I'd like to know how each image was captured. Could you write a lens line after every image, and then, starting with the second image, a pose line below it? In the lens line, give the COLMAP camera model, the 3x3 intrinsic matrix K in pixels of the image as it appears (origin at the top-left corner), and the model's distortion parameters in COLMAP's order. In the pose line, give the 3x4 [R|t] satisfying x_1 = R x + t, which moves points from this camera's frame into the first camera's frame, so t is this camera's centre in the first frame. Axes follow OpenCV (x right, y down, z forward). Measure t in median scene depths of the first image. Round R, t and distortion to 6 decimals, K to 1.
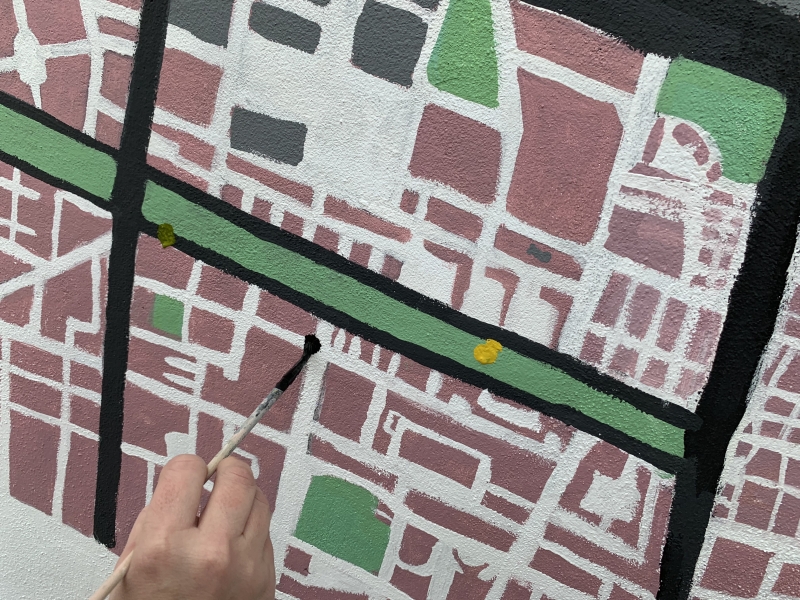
lens RADIAL K [[604.5, 0, 400.0], [0, 604.5, 300.0], [0, 0, 1]] dist [0.001191, -0.002731]
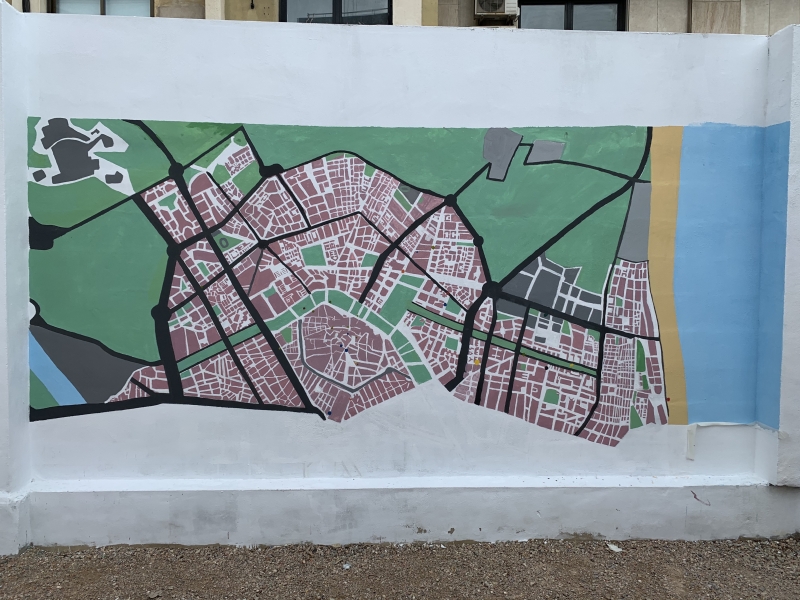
lens RADIAL K [[604.5, 0, 400.0], [0, 604.5, 300.0], [0, 0, 1]] dist [0.001191, -0.002731]
pose [[0.947662, -0.051876, 0.315034, -4.045131], [0.130009, 0.963902, -0.232358, 0.742256], [-0.291608, 0.261154, 0.920198, -5.313652]]
